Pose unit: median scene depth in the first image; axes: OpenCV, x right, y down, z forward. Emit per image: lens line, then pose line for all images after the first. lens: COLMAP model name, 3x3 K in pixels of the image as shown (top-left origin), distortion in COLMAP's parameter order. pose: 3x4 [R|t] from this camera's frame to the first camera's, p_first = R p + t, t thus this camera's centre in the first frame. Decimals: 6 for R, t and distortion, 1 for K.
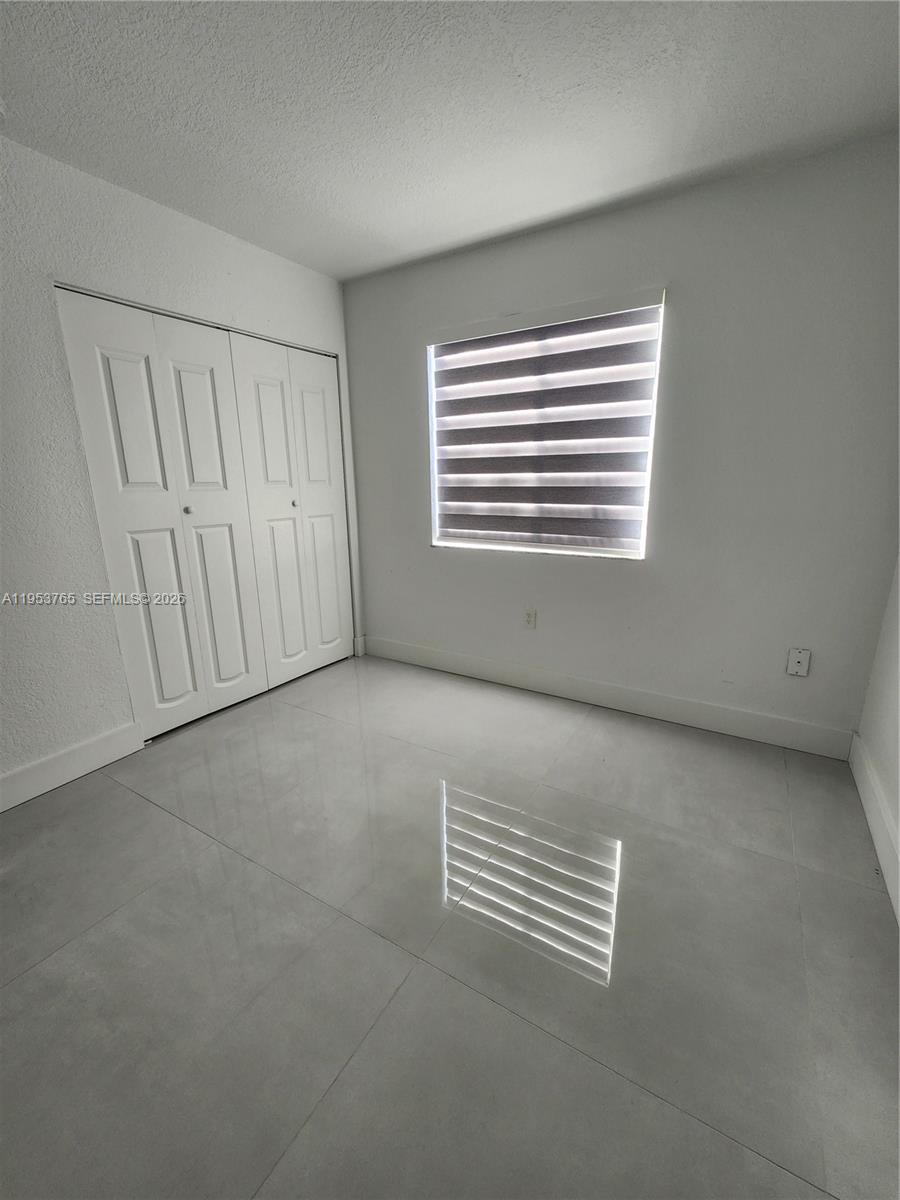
lens RADIAL K [[487.8, 0, 450.7], [0, 487.8, 602.8], [0, 0, 1]] dist [0.001875, 0.000399]
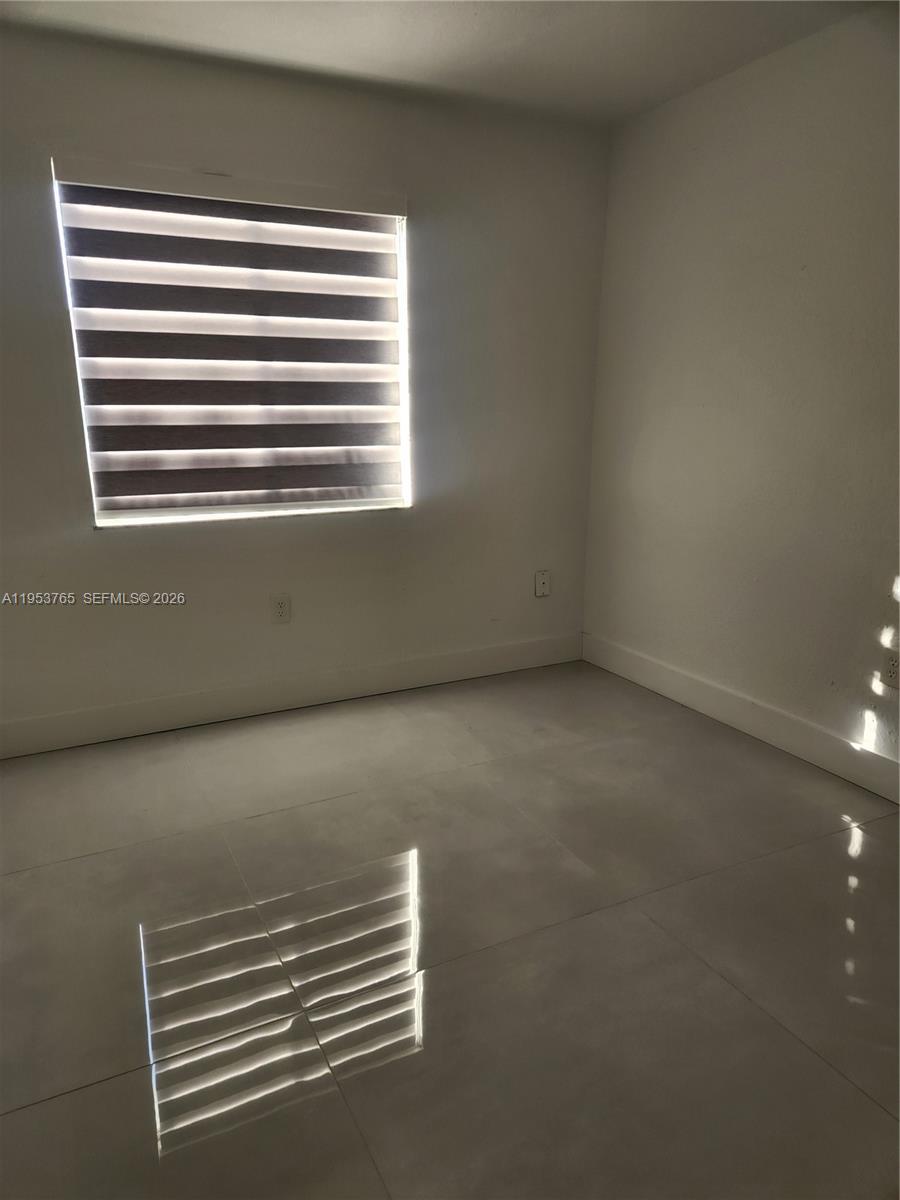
lens RADIAL K [[803.7, 0, 448.1], [0, 803.7, 599.7], [0, 0, 1]] dist [0.050856, -0.035134]
pose [[0.542091, -0.197376, 0.816811, -0.710764], [0.202449, 0.974069, 0.101017, -0.054157], [-0.815568, 0.110602, 0.567993, 0.140351]]
